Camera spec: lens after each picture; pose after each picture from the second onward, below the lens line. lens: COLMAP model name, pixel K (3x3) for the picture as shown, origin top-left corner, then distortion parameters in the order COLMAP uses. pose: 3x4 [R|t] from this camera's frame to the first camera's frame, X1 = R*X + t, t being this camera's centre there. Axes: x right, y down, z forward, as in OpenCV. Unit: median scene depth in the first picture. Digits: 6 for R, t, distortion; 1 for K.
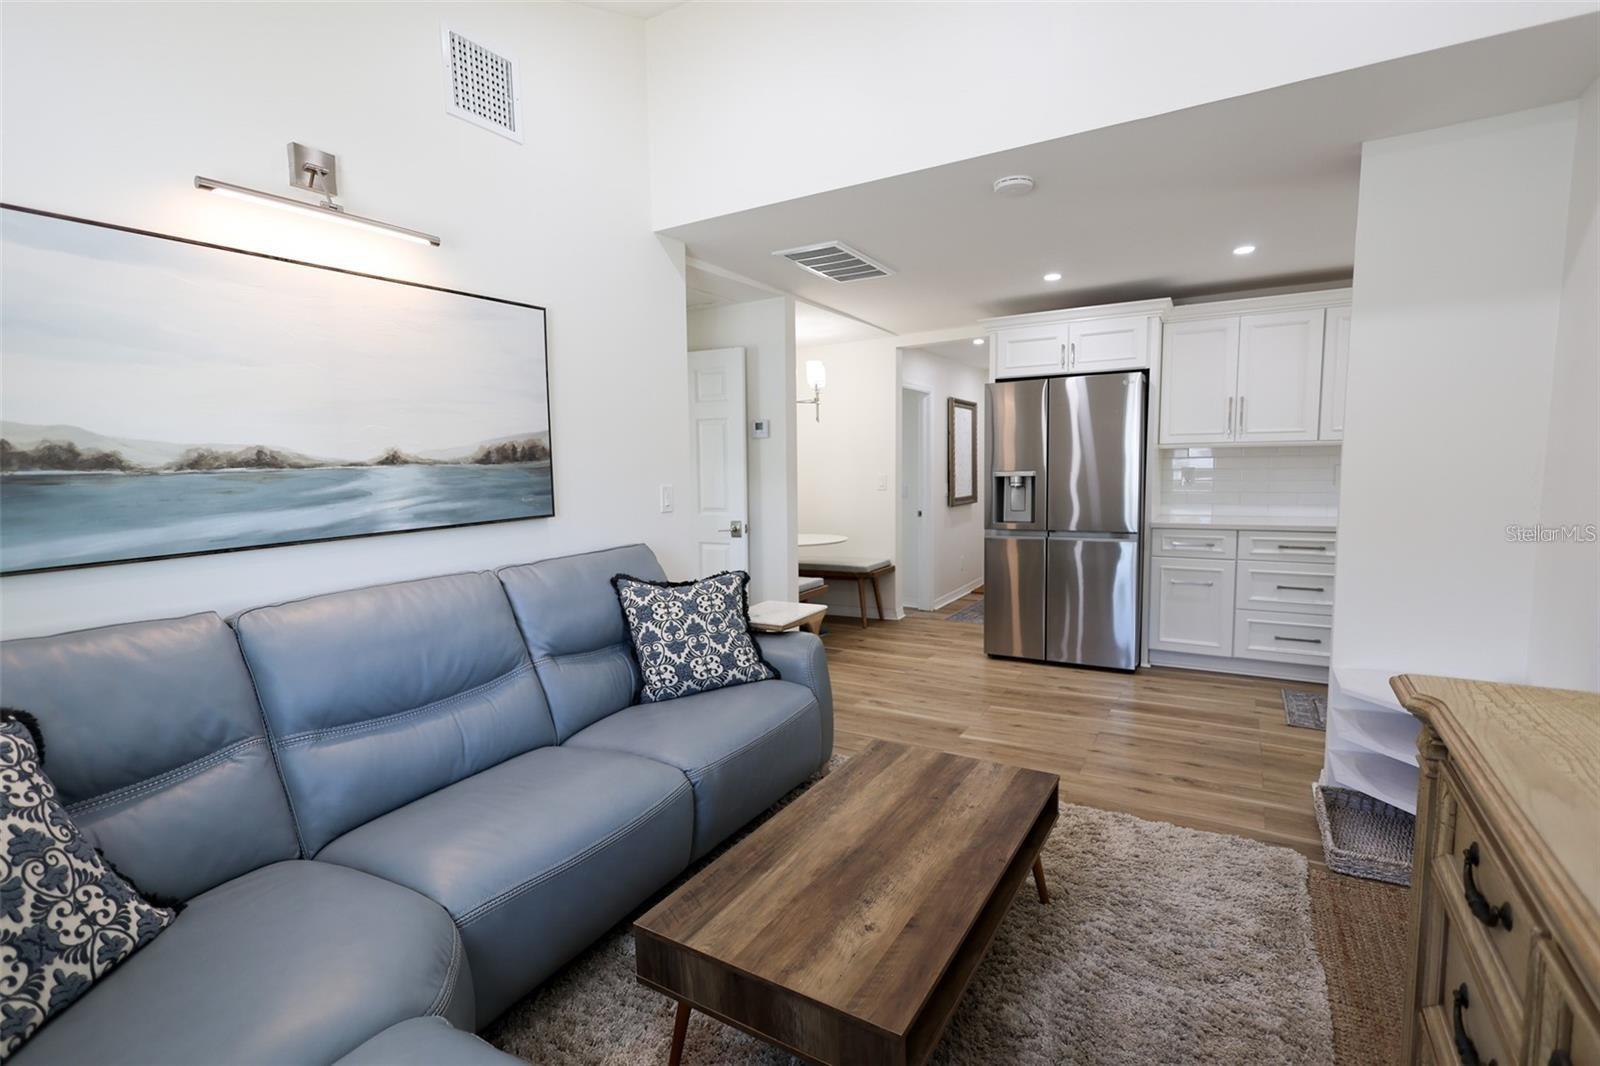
lens RADIAL K [[737.6, 0, 797.8], [0, 737.6, 533.5], [0, 0, 1]] dist [-0.000888, 0.001192]
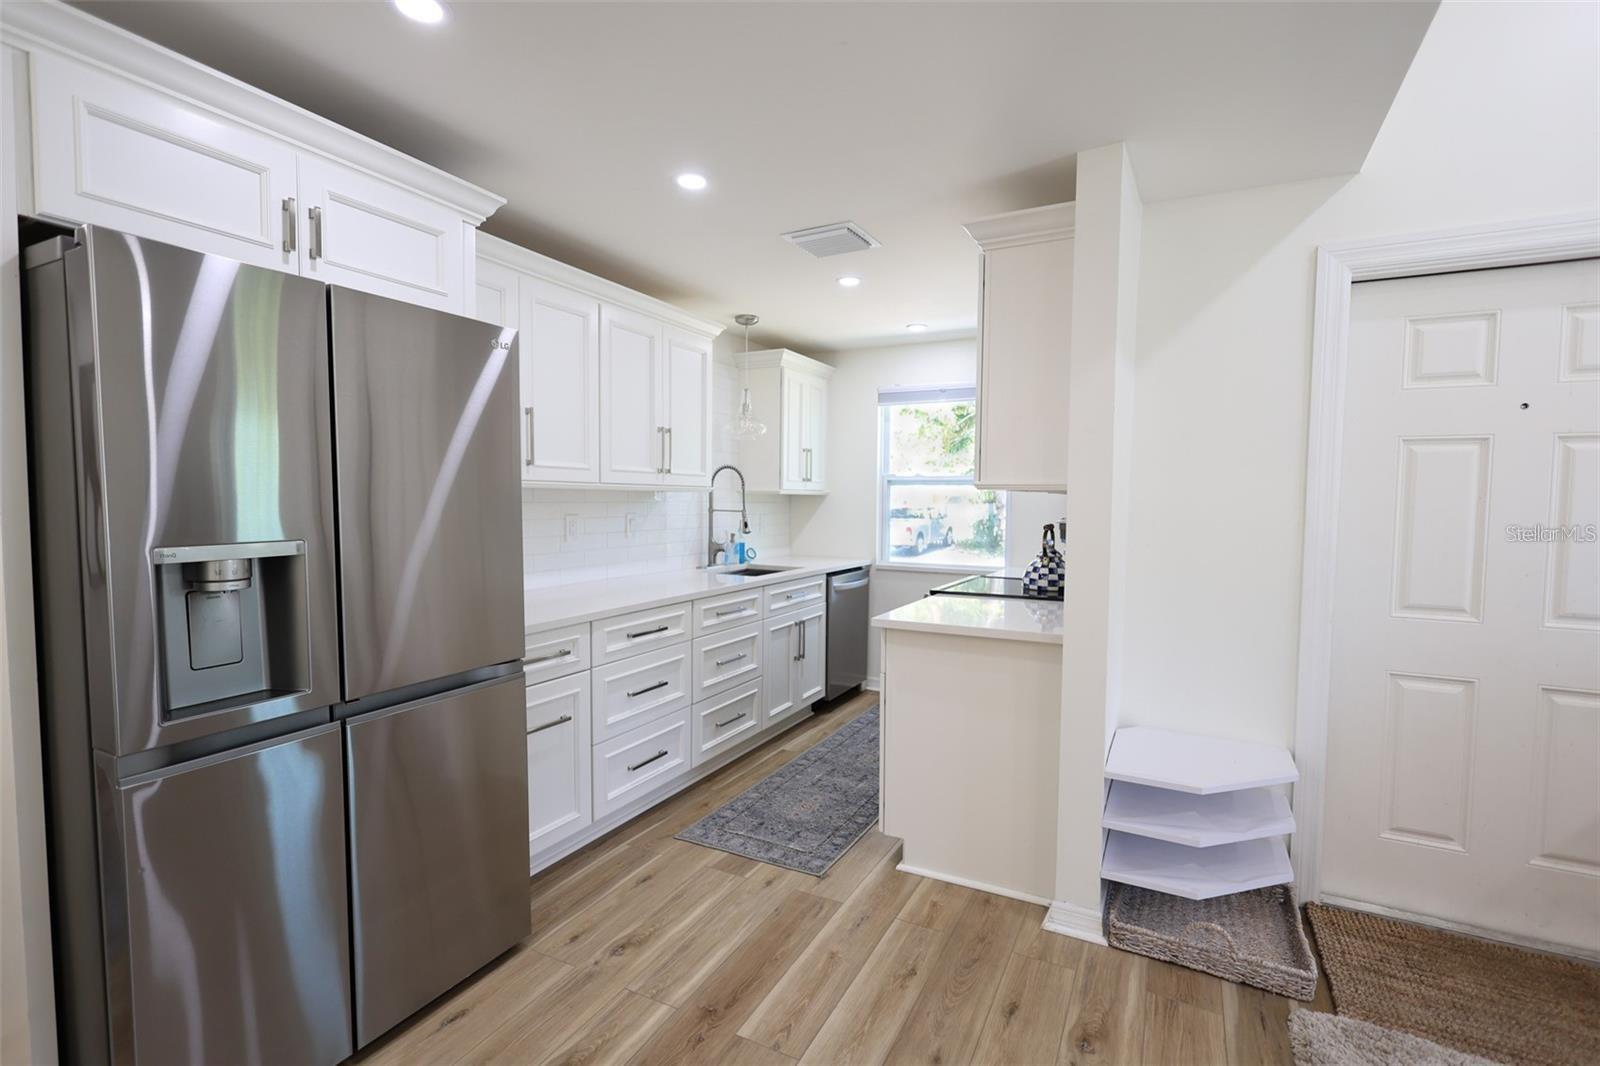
lens RADIAL K [[737.6, 0, 802.4], [0, 737.6, 536.1], [0, 0, 1]] dist [-0.000888, 0.001192]
pose [[-0.062922, -0.037762, 0.997304, -0.037173], [0.084540, 0.995491, 0.043027, -0.086743], [-0.994431, 0.087019, -0.059446, 0.833881]]
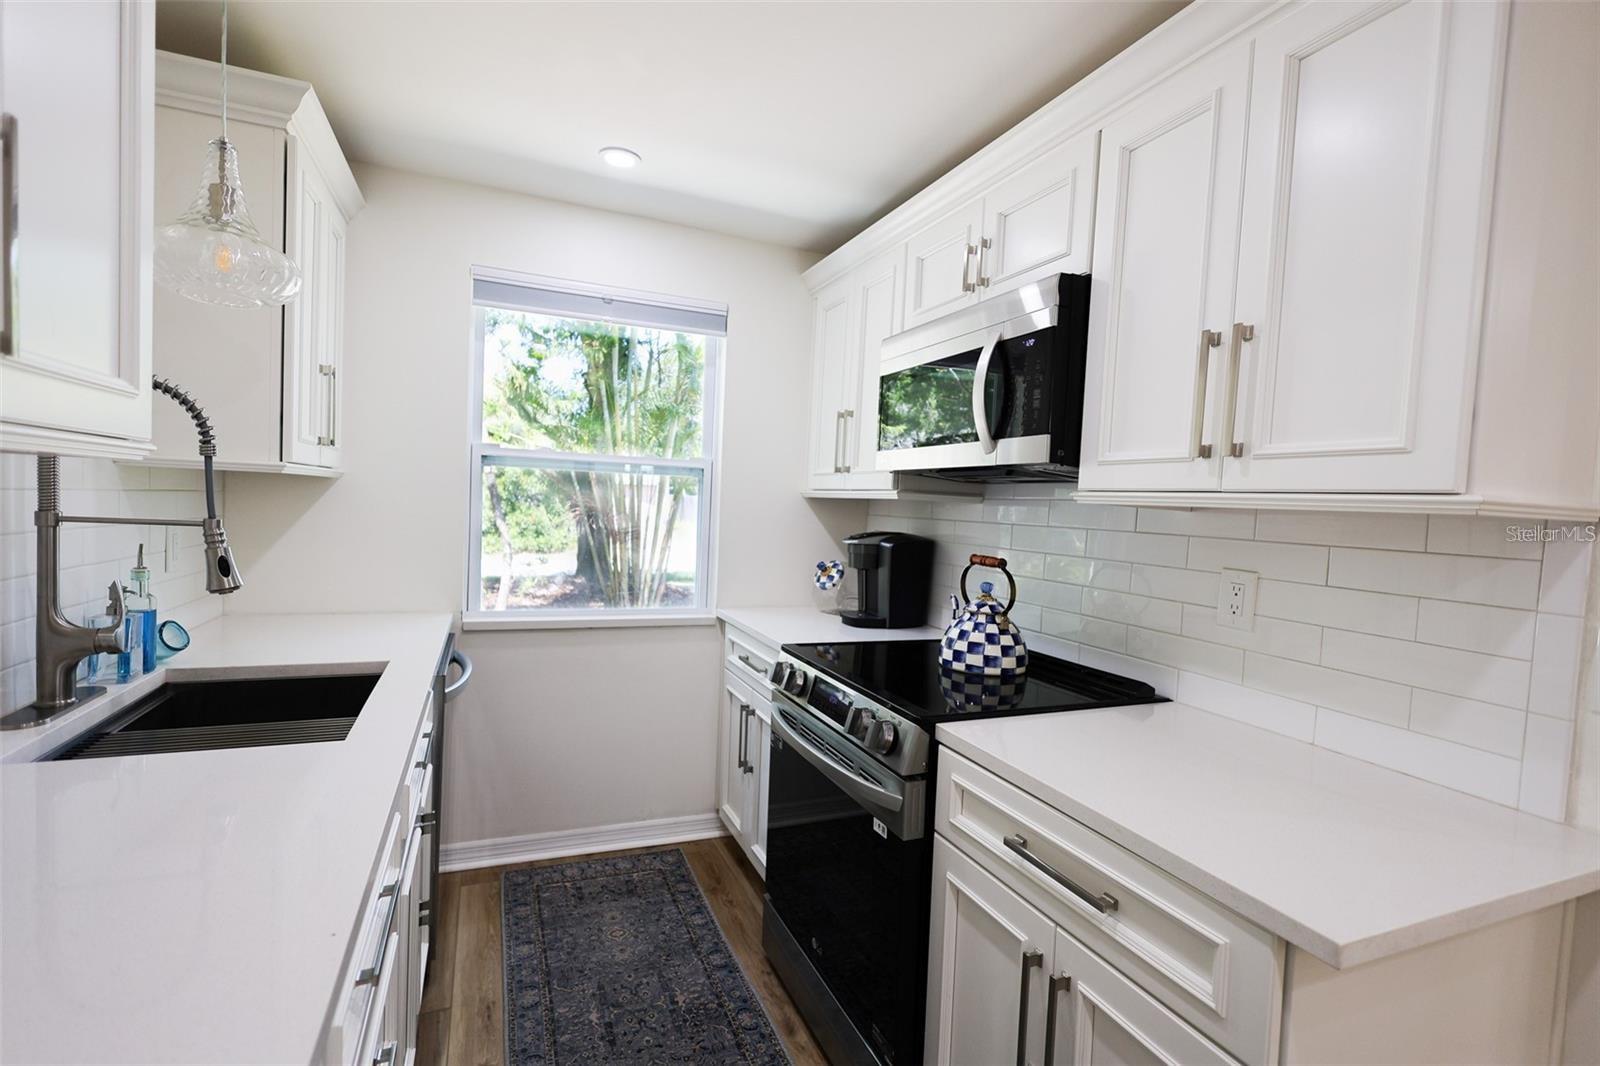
lens RADIAL K [[737.6, 0, 803.1], [0, 737.6, 537.3], [0, 0, 1]] dist [-0.000888, 0.001192]
pose [[-0.806855, -0.048793, 0.588732, 0.551002], [0.022122, 0.993389, 0.112648, -0.108297], [-0.590336, 0.103914, -0.800441, 0.953199]]
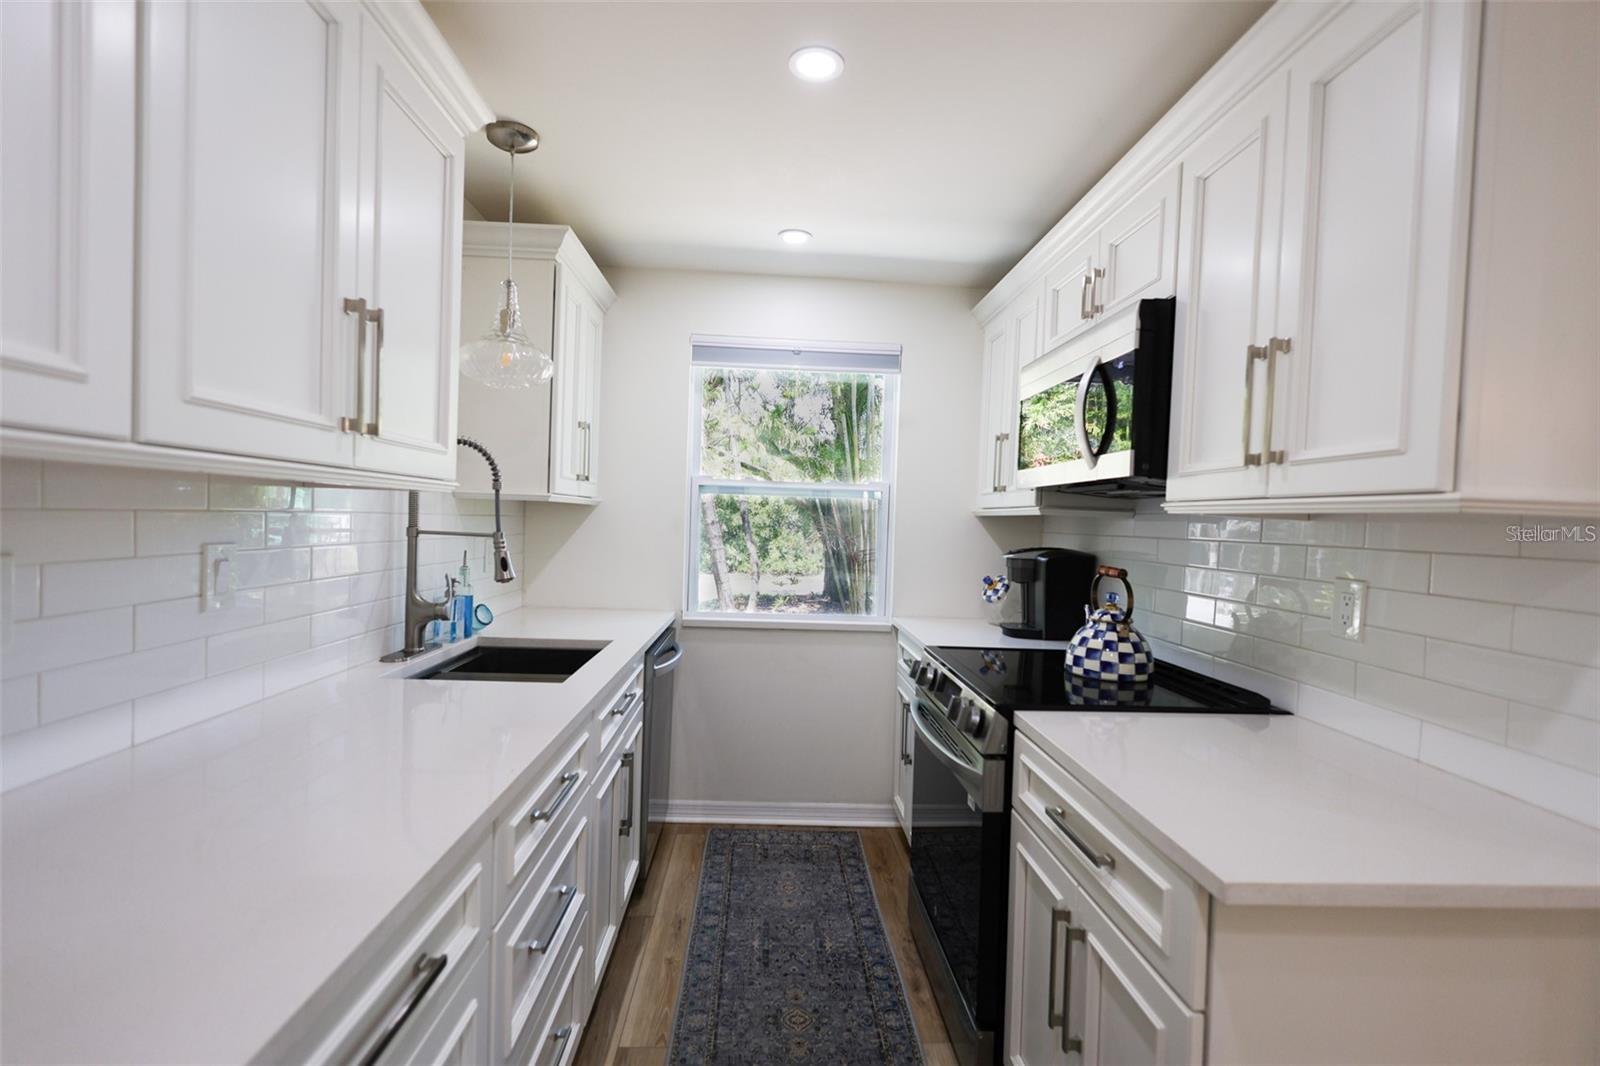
lens RADIAL K [[737.6, 0, 802.2], [0, 737.6, 537.6], [0, 0, 1]] dist [-0.000888, 0.001192]
pose [[-0.556498, -0.025252, 0.830465, 0.445139], [0.051895, 0.996530, 0.065077, -0.103091], [-0.829227, 0.079312, -0.553256, 0.948712]]
